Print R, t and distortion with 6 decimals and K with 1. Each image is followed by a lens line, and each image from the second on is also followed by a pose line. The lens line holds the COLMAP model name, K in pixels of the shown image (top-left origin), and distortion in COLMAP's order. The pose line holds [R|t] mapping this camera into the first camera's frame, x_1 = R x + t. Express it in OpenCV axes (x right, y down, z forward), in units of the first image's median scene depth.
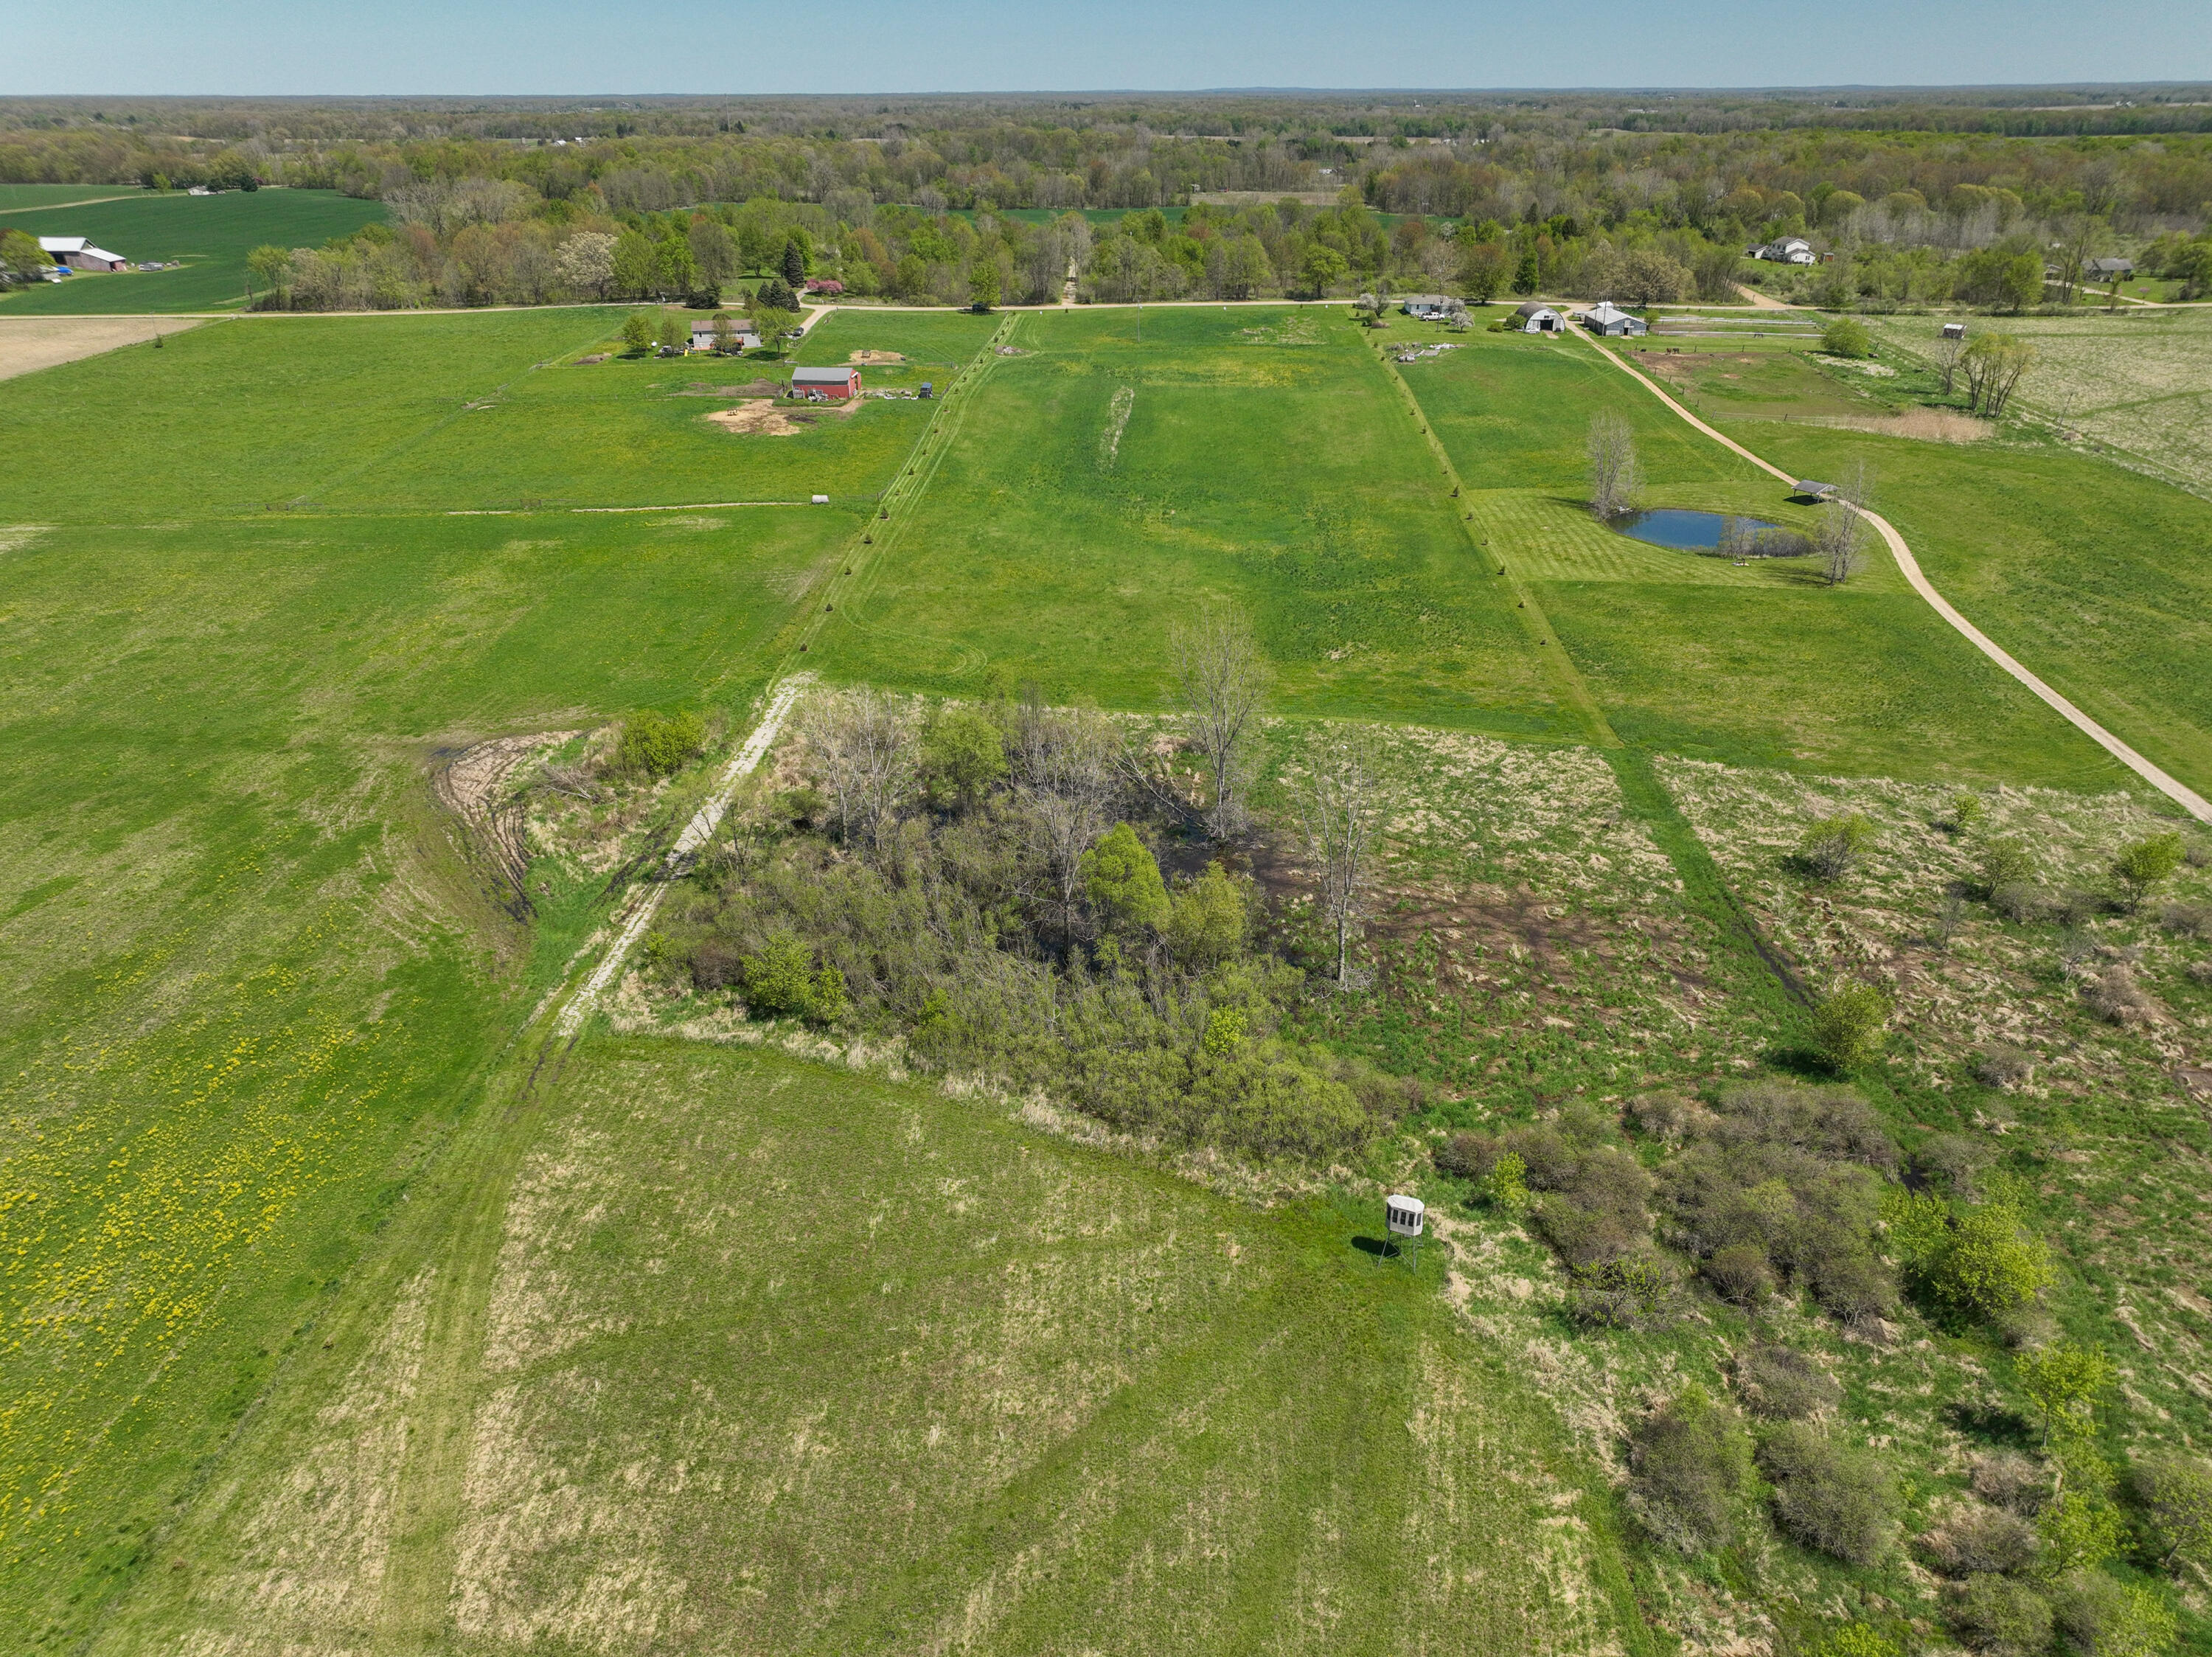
lens RADIAL K [[1577.1, 0, 1106.0], [0, 1577.1, 828.5], [0, 0, 1]] dist [0.004659, 0.003083]
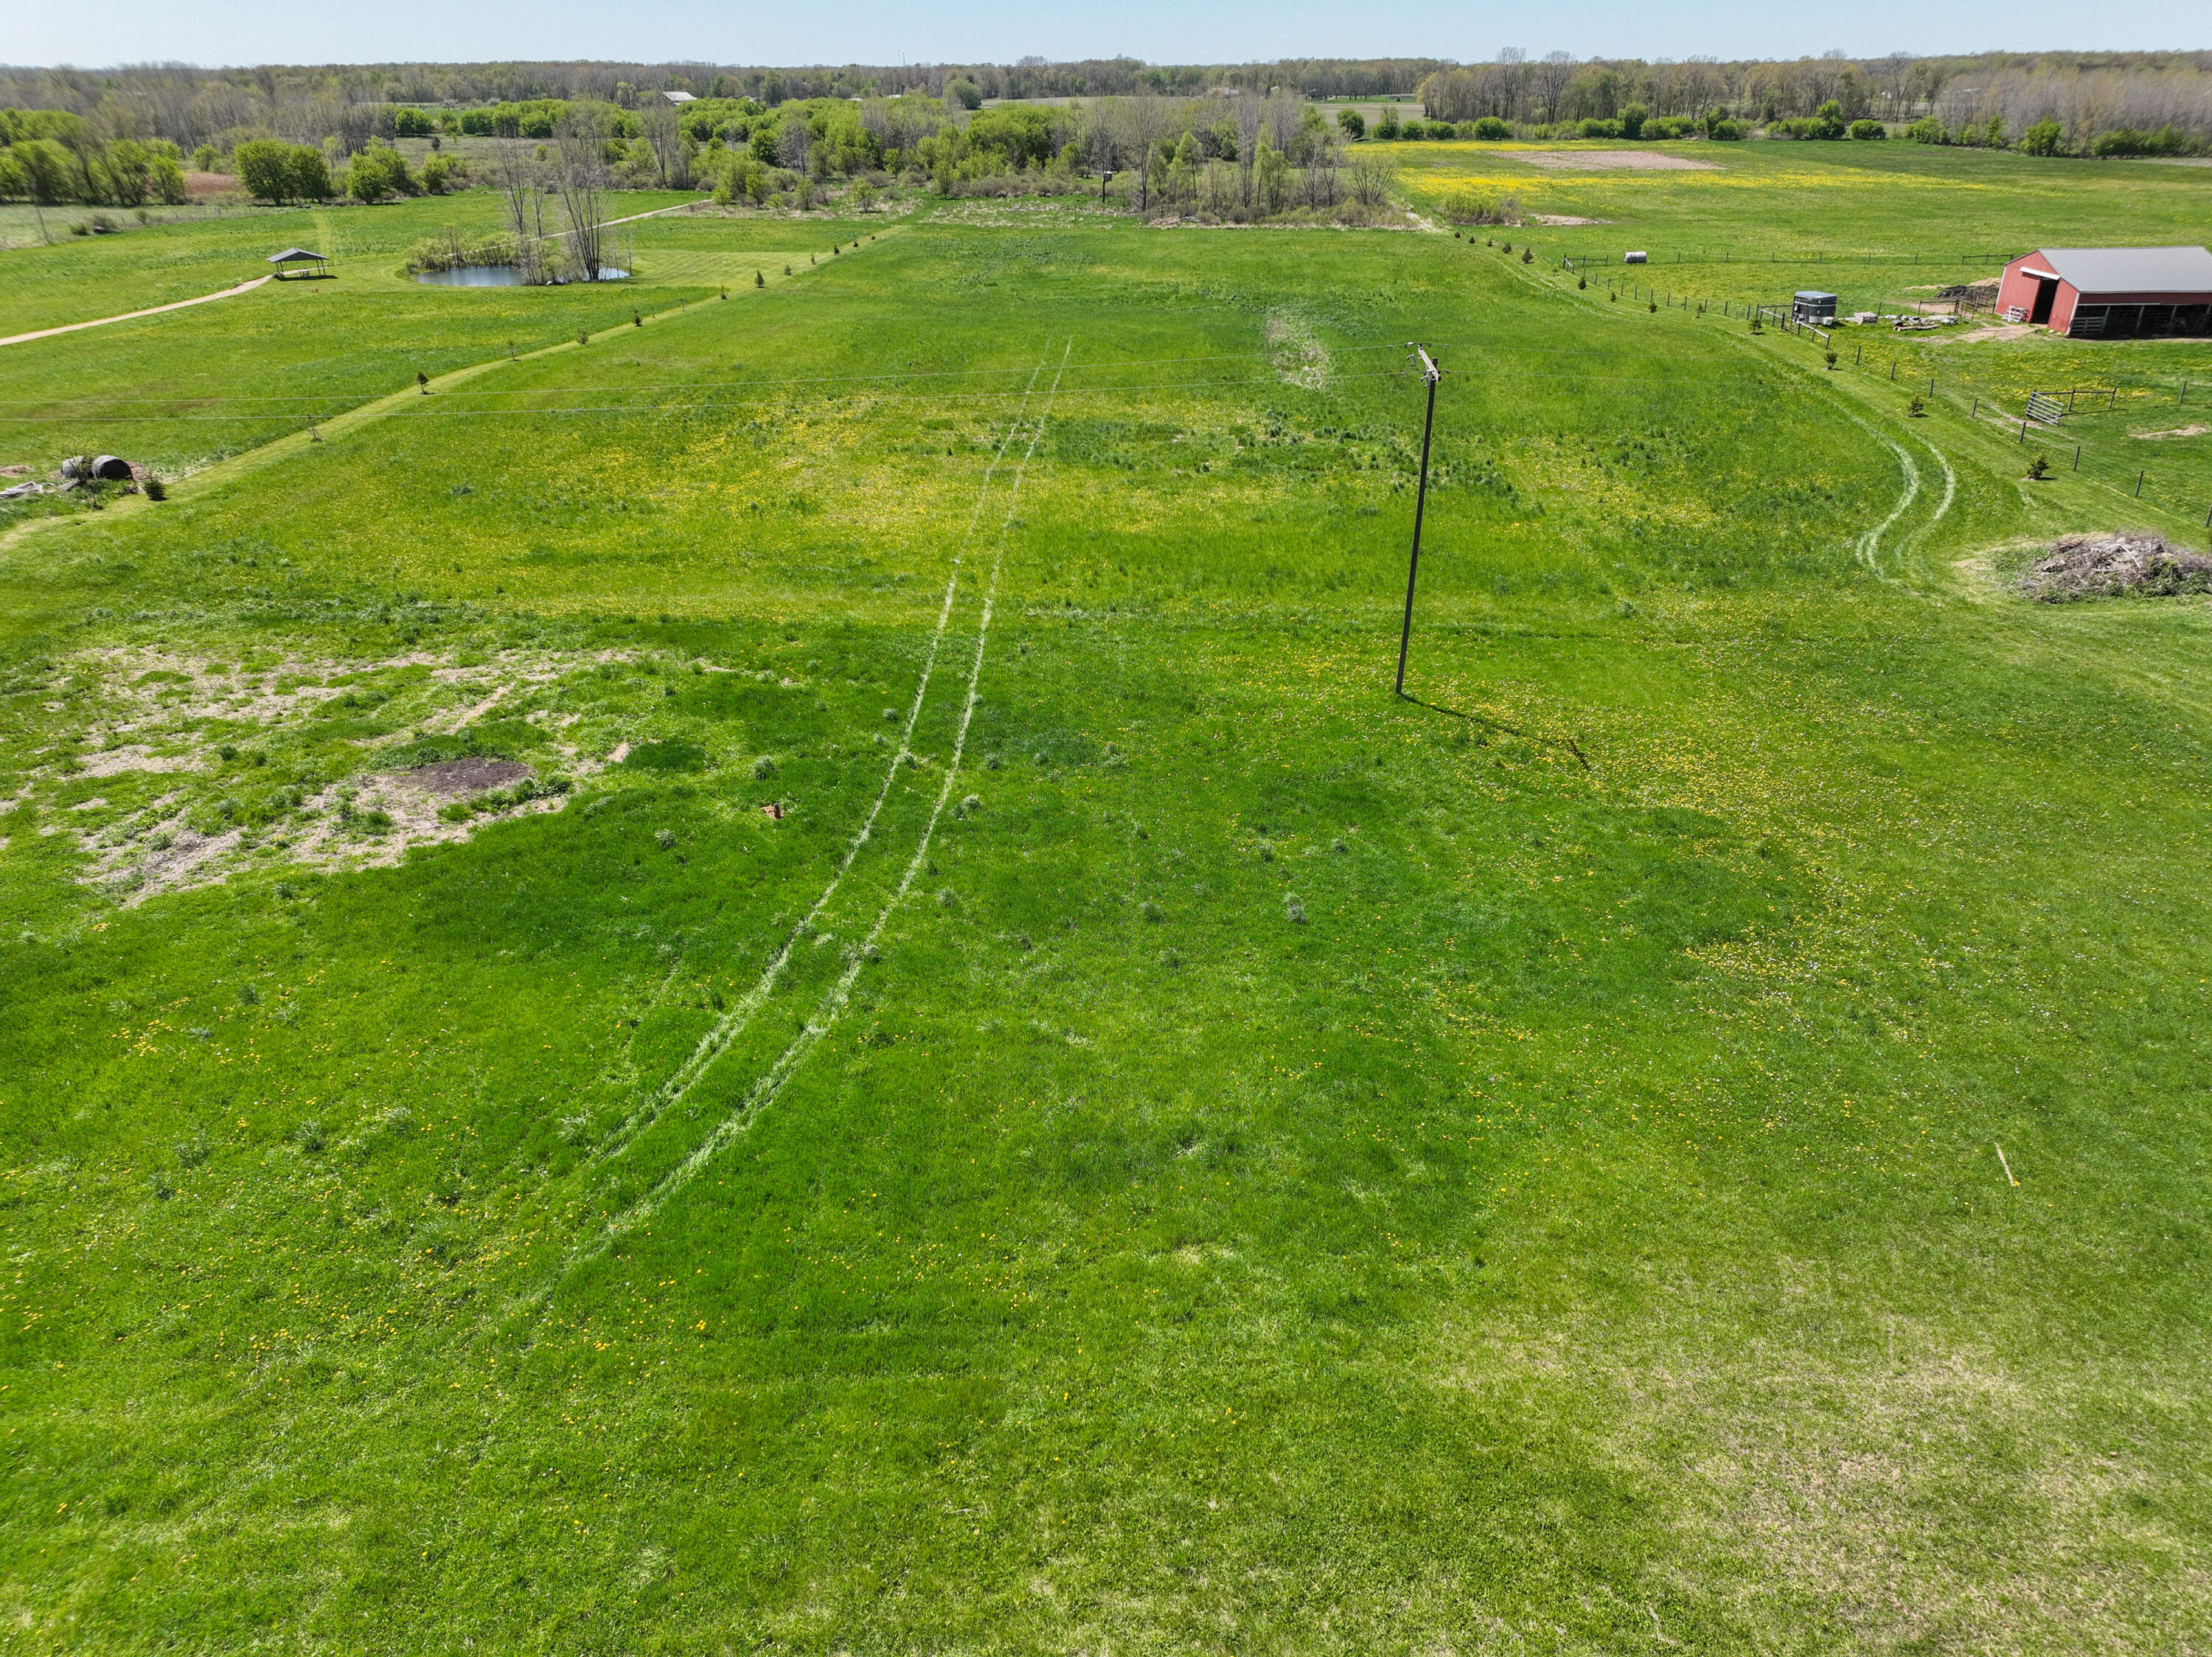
lens RADIAL K [[1578.3, 0, 1106.0], [0, 1578.3, 828.5], [0, 0, 1]] dist [-0.008951, 0.029411]
pose [[-0.999960, 0.007657, 0.004614, 0.050311], [0.008405, 0.629478, 0.776973, -0.454408], [0.003045, 0.776980, -0.629517, 1.228317]]
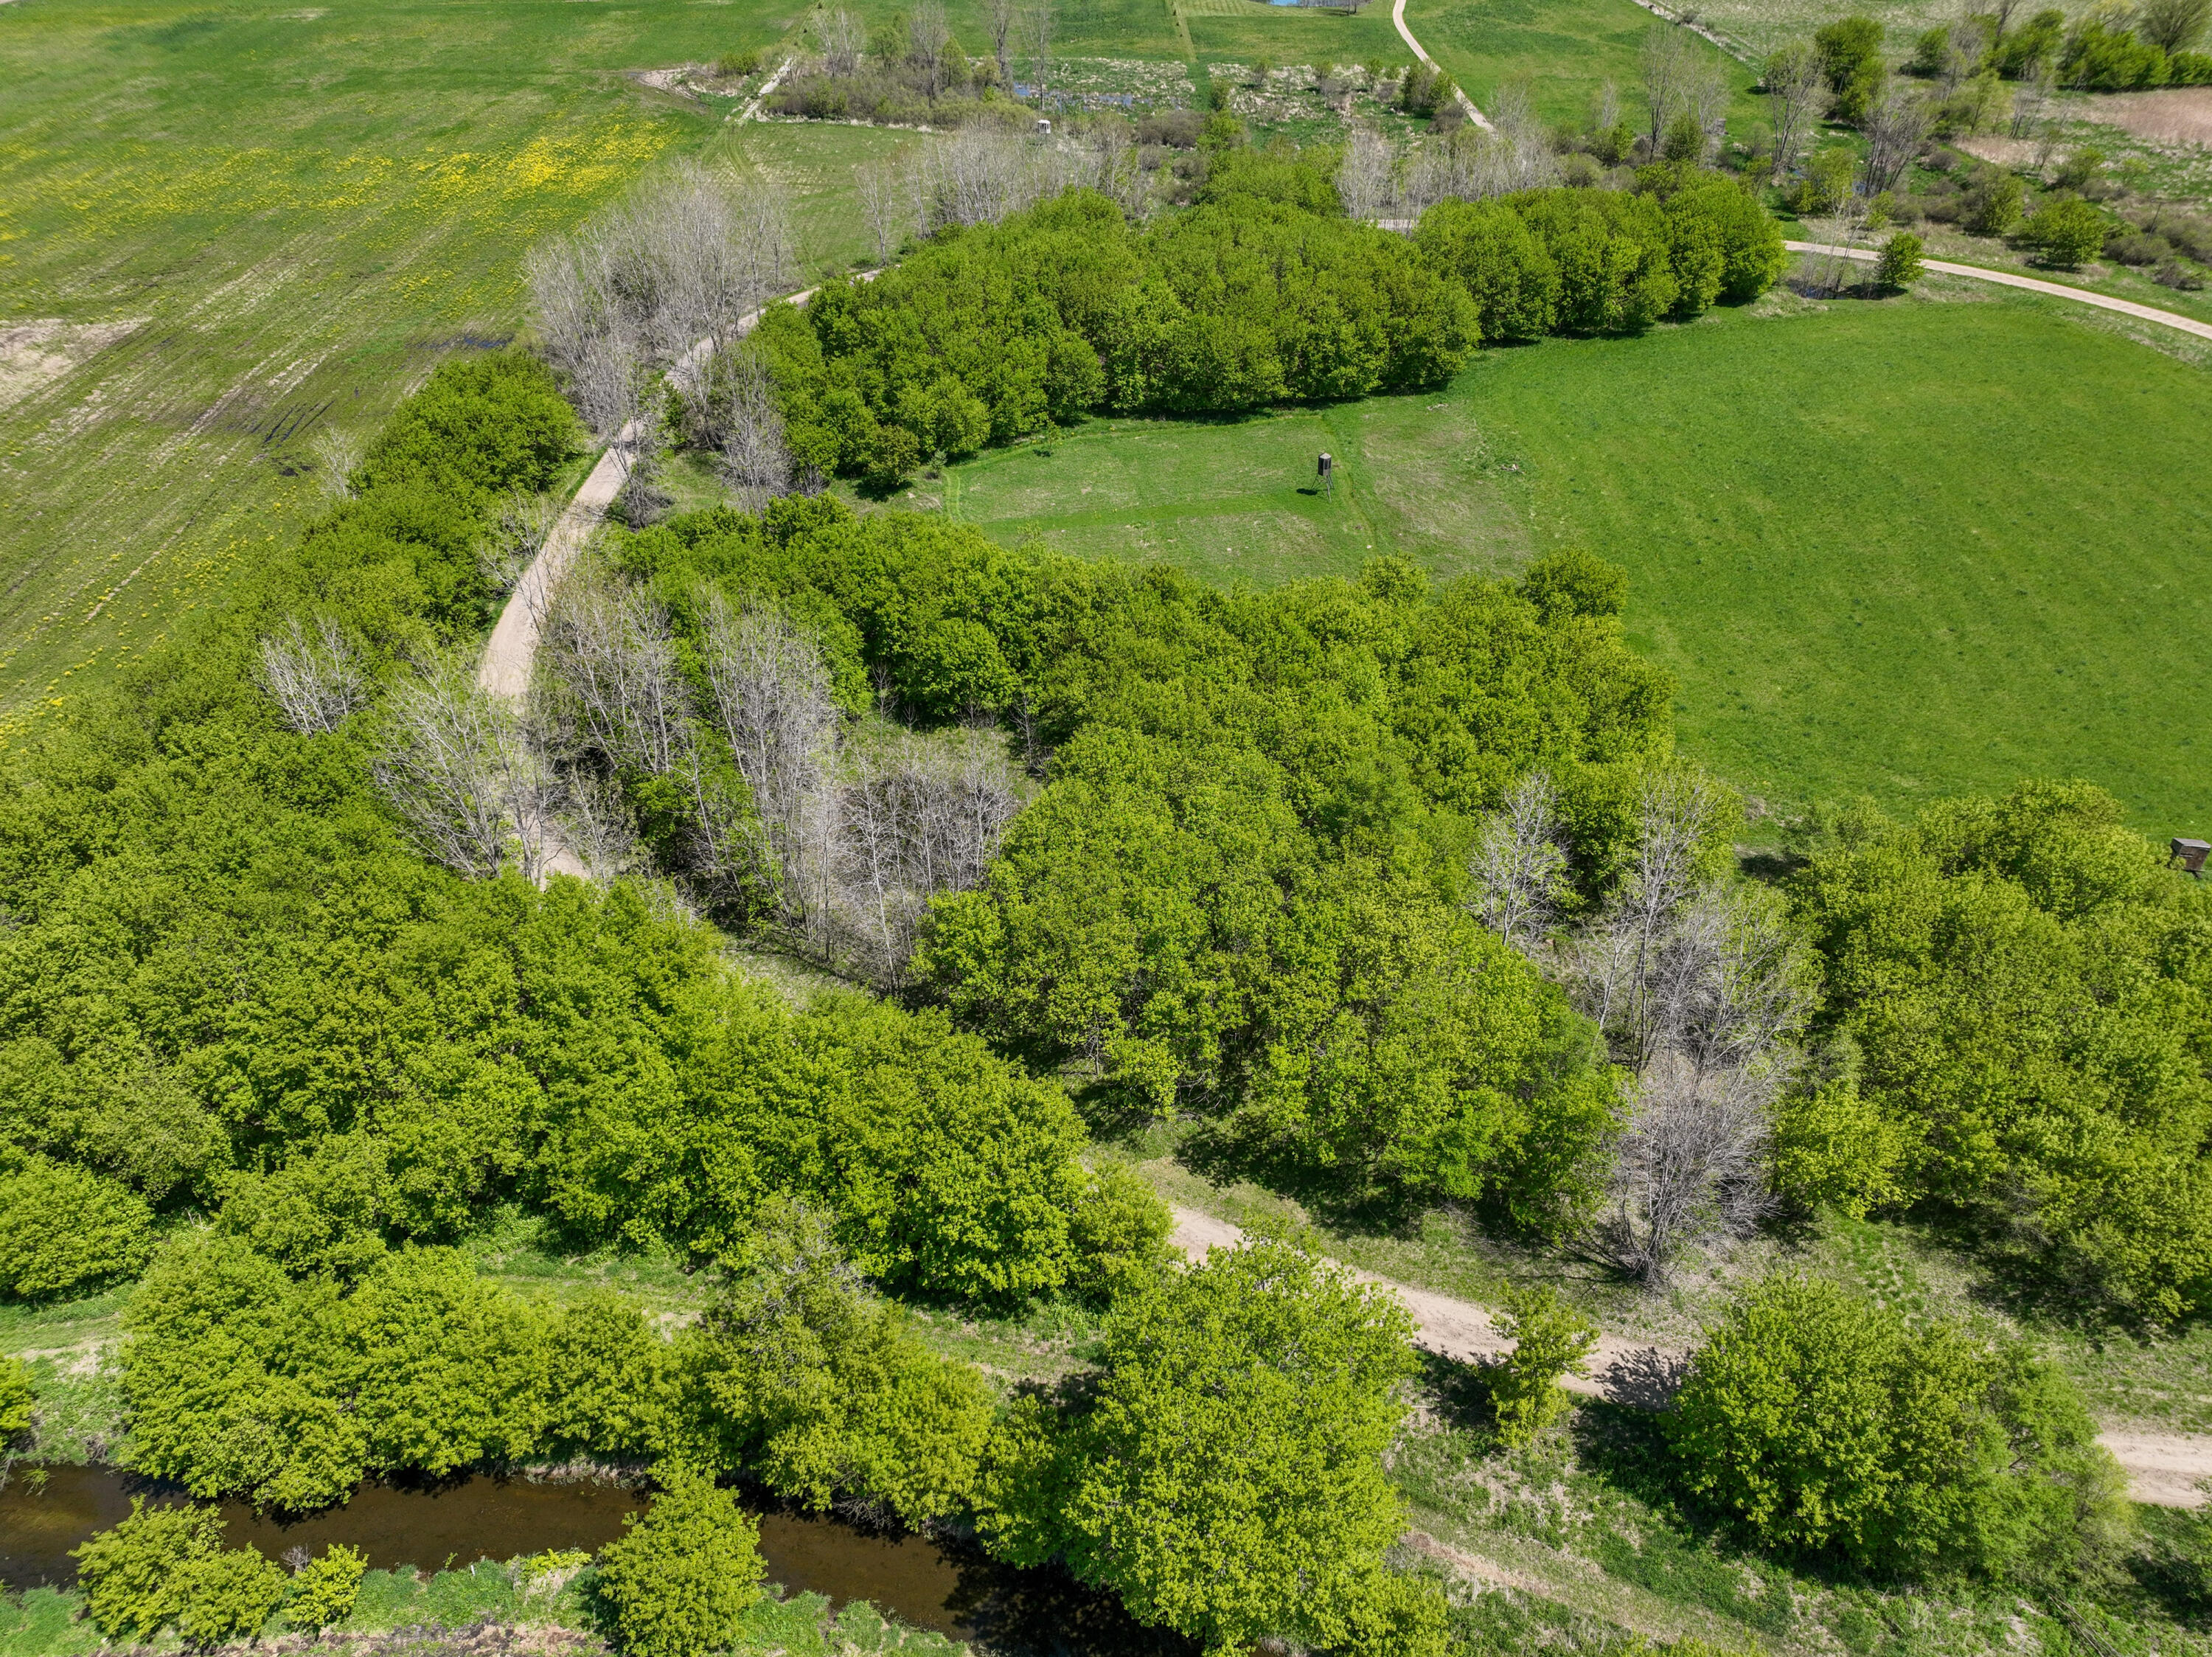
lens RADIAL K [[1578.3, 0, 1106.0], [0, 1578.3, 828.5], [0, 0, 1]] dist [-0.008951, 0.029411]
pose [[0.997864, -0.040451, 0.051289, 0.026527], [0.031025, 0.984464, 0.172825, 0.286507], [-0.057483, -0.170865, 0.983616, -0.607429]]
